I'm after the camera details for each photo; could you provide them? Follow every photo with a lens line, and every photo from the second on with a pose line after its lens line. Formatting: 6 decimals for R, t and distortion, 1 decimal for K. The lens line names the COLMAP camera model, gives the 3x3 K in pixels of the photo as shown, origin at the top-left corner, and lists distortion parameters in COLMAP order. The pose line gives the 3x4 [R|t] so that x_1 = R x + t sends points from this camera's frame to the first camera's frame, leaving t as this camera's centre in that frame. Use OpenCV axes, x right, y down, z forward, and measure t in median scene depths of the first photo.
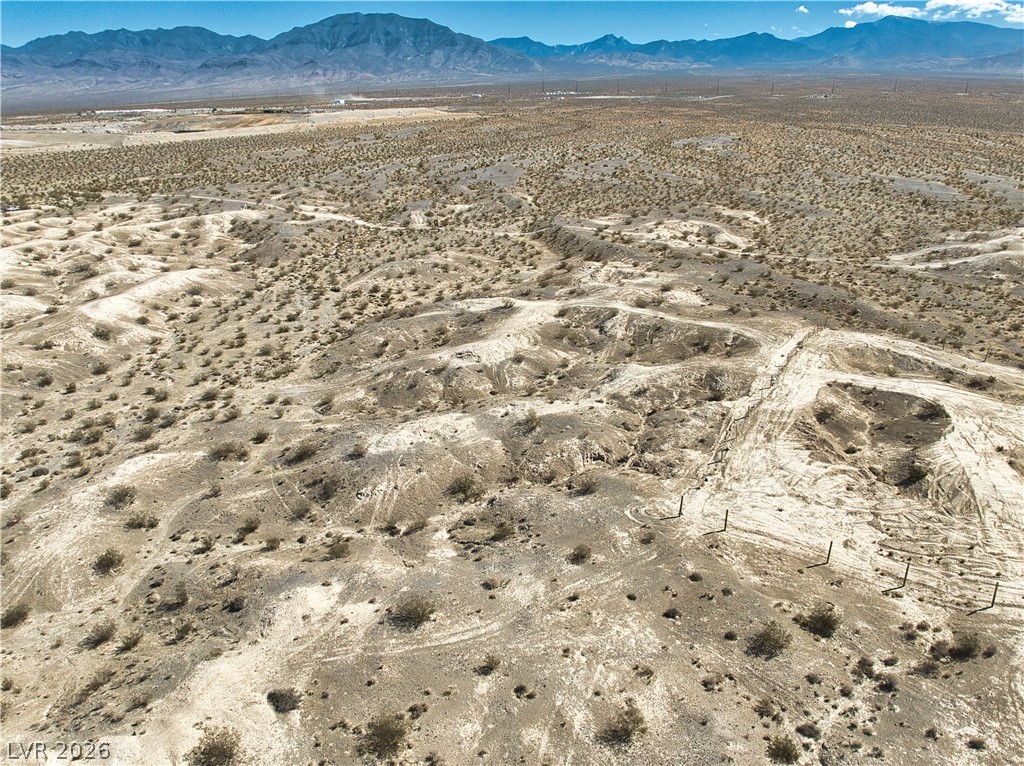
lens RADIAL K [[738.7, 0, 509.6], [0, 738.7, 399.1], [0, 0, 1]] dist [-0.031431, -0.013947]
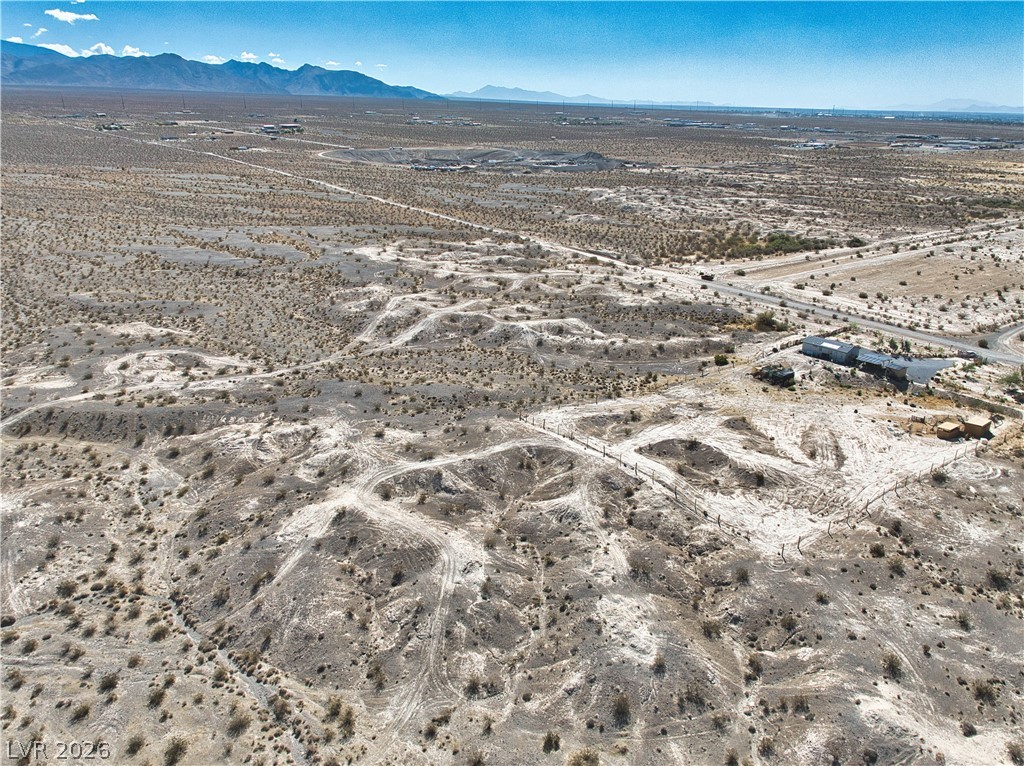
lens RADIAL K [[738.7, 0, 509.6], [0, 738.7, 399.1], [0, 0, 1]] dist [-0.031431, -0.013947]
pose [[0.353369, -0.331561, 0.874756, -0.911432], [0.338790, 0.916966, 0.210702, -0.500122], [-0.871982, 0.221903, 0.436357, 0.468315]]
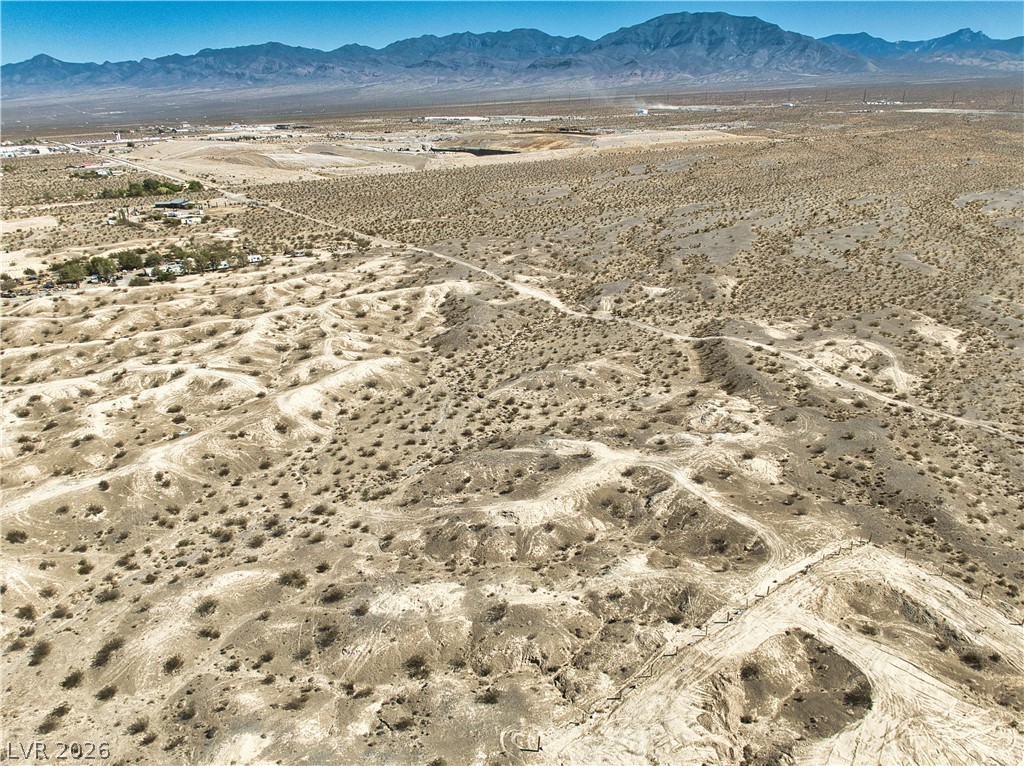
lens RADIAL K [[721.1, 0, 517.7], [0, 721.1, 420.4], [0, 0, 1]] dist [-0.026740, -0.006968]
pose [[0.928892, 0.147842, -0.339563, 0.339690], [-0.137791, 0.989006, 0.053667, -0.287010], [0.343764, -0.003062, 0.939051, -0.082896]]
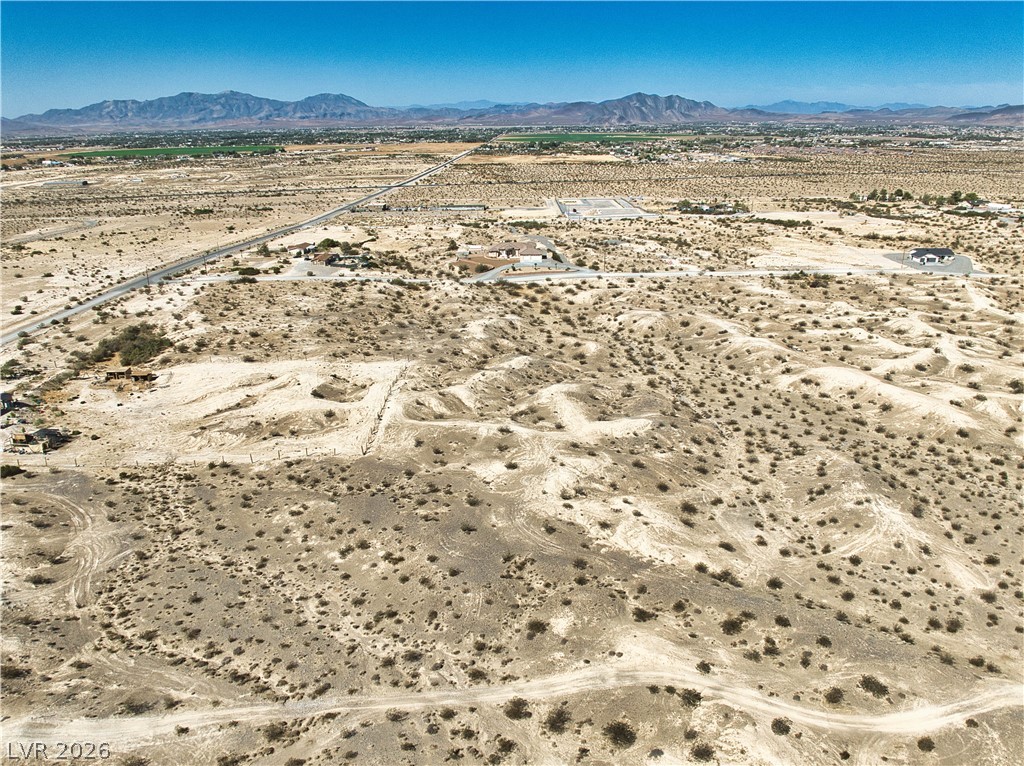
lens RADIAL K [[728.8, 0, 514.0], [0, 728.8, 435.5], [0, 0, 1]] dist [-0.036038, -0.002436]
pose [[-0.844980, 0.229846, -0.482887, 0.939826], [-0.175794, 0.733384, 0.656692, -1.155799], [0.505080, 0.639780, -0.579289, 2.140501]]
